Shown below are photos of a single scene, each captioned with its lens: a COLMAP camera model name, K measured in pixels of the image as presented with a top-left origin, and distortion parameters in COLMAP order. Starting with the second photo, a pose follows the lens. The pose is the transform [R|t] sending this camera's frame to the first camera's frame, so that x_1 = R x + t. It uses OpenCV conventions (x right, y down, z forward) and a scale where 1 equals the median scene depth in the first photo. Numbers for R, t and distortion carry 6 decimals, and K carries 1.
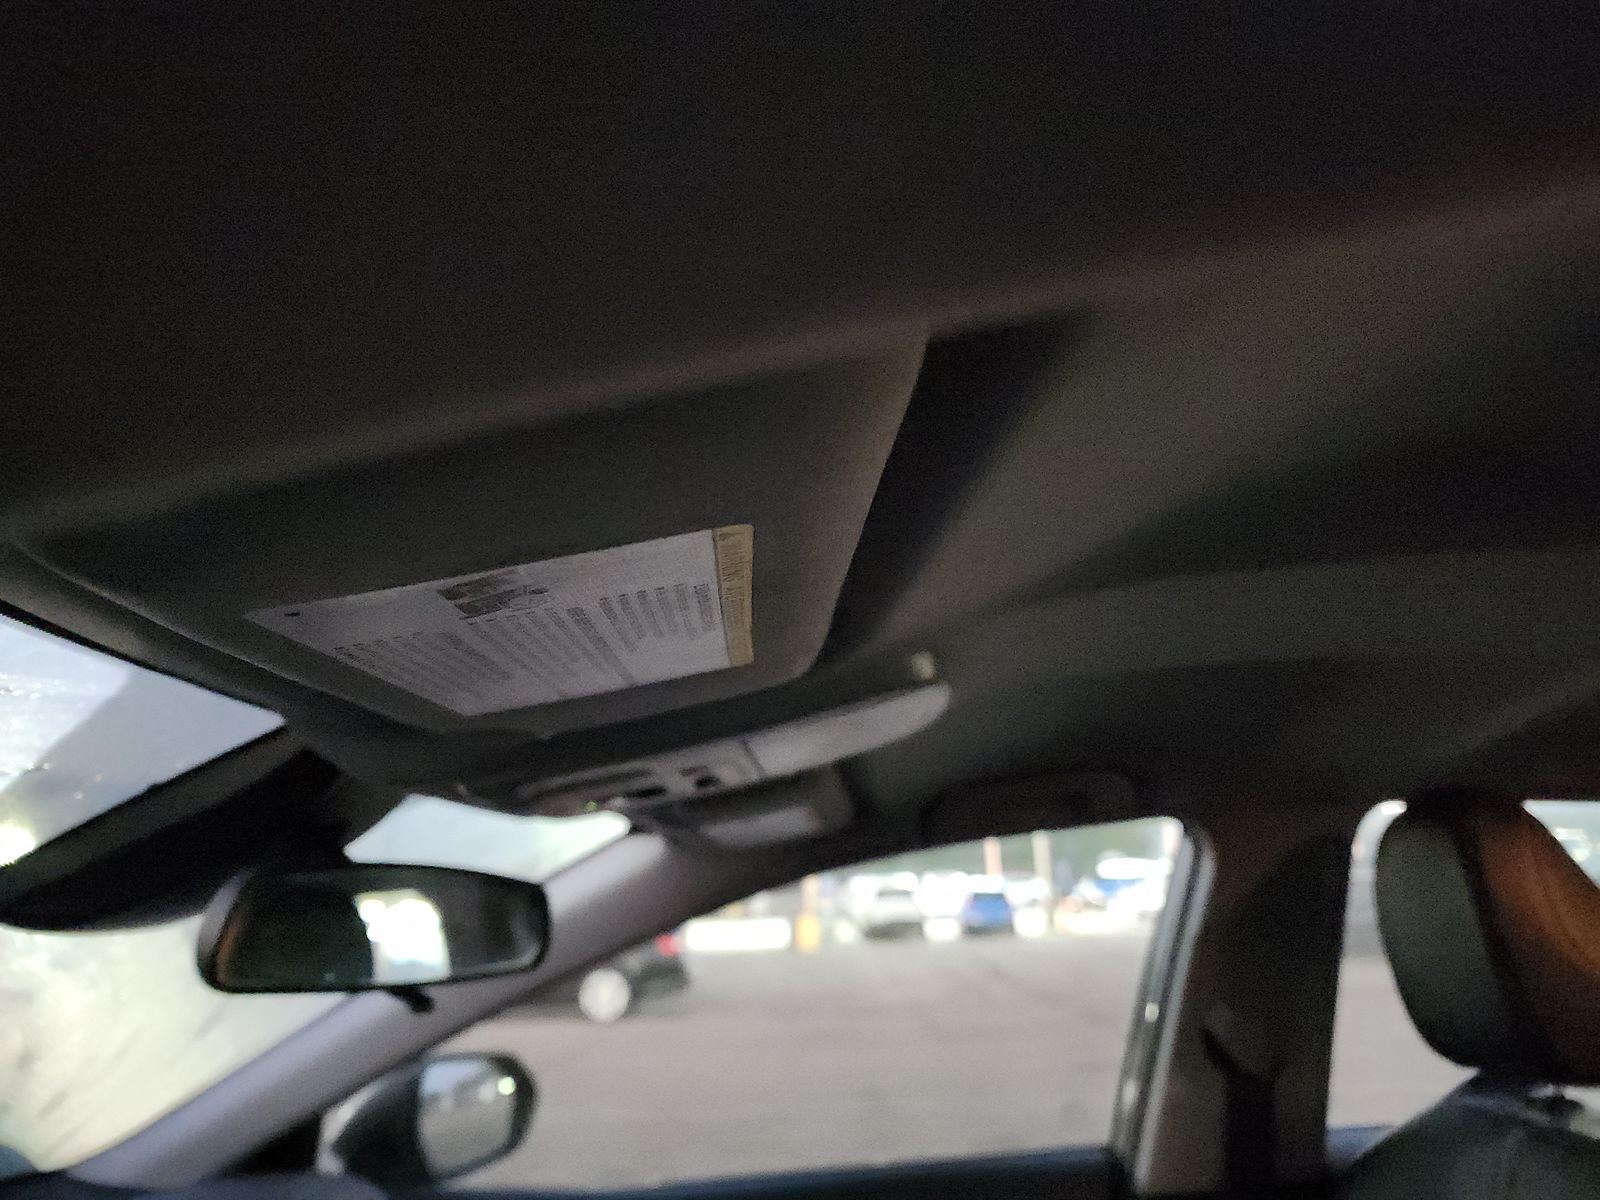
lens RADIAL K [[1090.6, 0, 830.4], [0, 1090.6, 602.0], [0, 0, 1]] dist [0.058561, -0.067753]
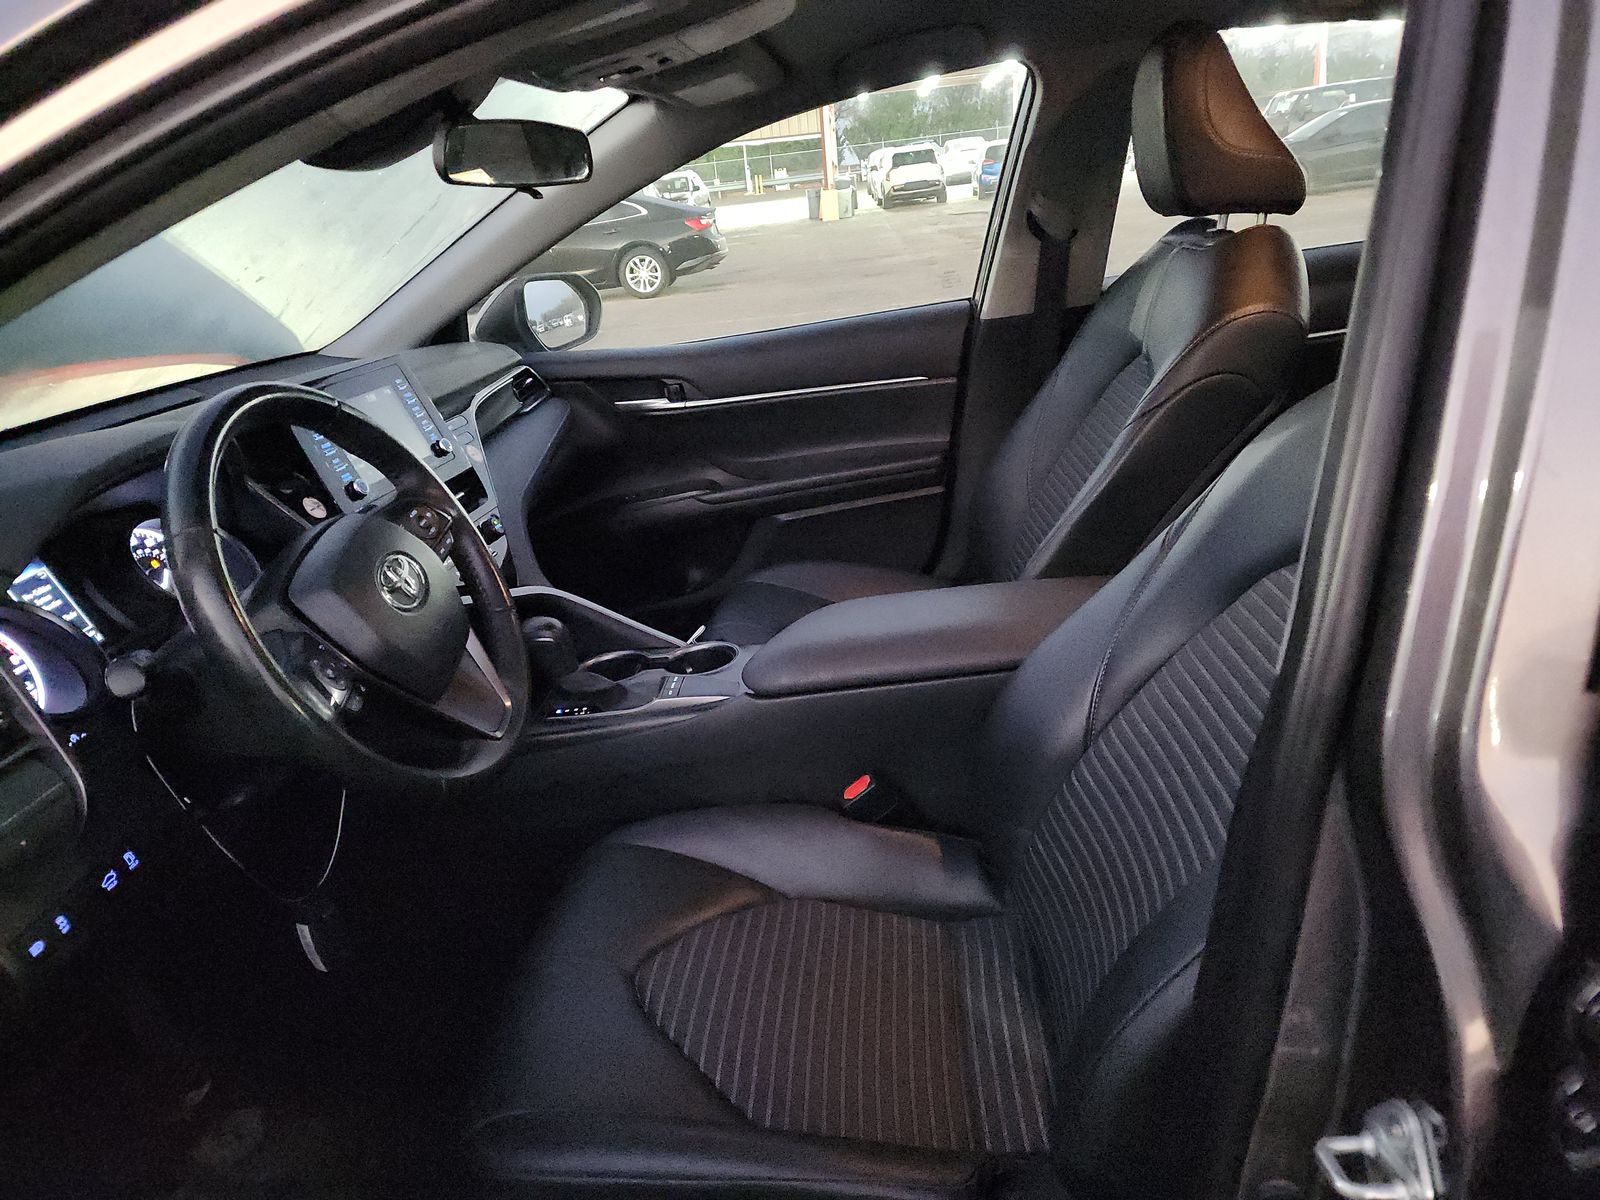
lens RADIAL K [[1090.6, 0, 830.4], [0, 1090.6, 602.0], [0, 0, 1]] dist [0.058561, -0.067753]
pose [[0.997482, -0.052852, -0.047281, 0.117329], [0.070594, 0.803391, 0.591252, -0.101100], [0.006737, -0.593101, 0.805100, -0.569024]]
